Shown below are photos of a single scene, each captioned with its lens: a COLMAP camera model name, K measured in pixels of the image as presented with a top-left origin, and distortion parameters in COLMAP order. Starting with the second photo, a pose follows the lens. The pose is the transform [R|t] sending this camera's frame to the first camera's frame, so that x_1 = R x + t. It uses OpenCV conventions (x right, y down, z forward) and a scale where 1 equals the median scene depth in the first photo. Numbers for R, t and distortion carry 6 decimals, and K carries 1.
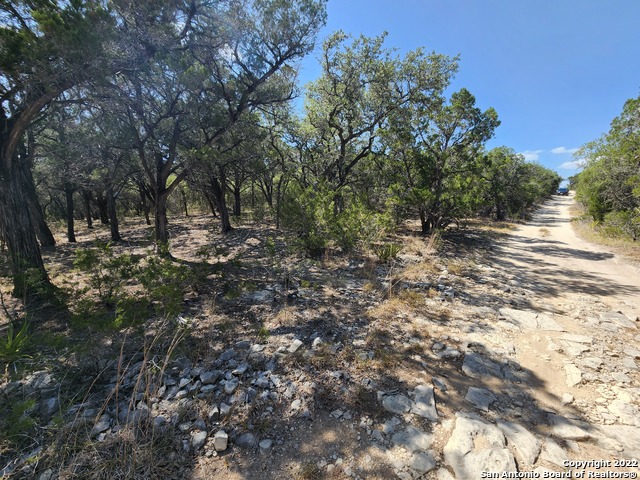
lens RADIAL K [[269.0, 0, 321.2], [0, 269.0, 238.9], [0, 0, 1]] dist [0.000028, 0.000398]
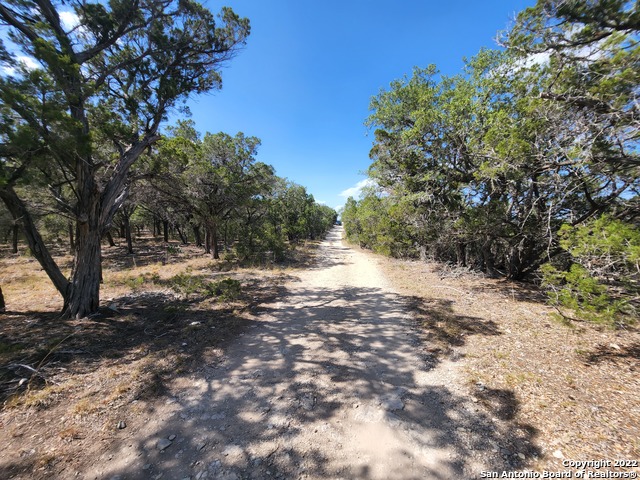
lens RADIAL K [[269.0, 0, 321.2], [0, 269.0, 238.9], [0, 0, 1]] dist [0.000028, 0.000398]
pose [[0.793945, -0.021856, 0.607596, -0.135712], [0.081167, 0.994218, -0.070298, 0.019210], [-0.602547, 0.105130, 0.791129, -0.163861]]
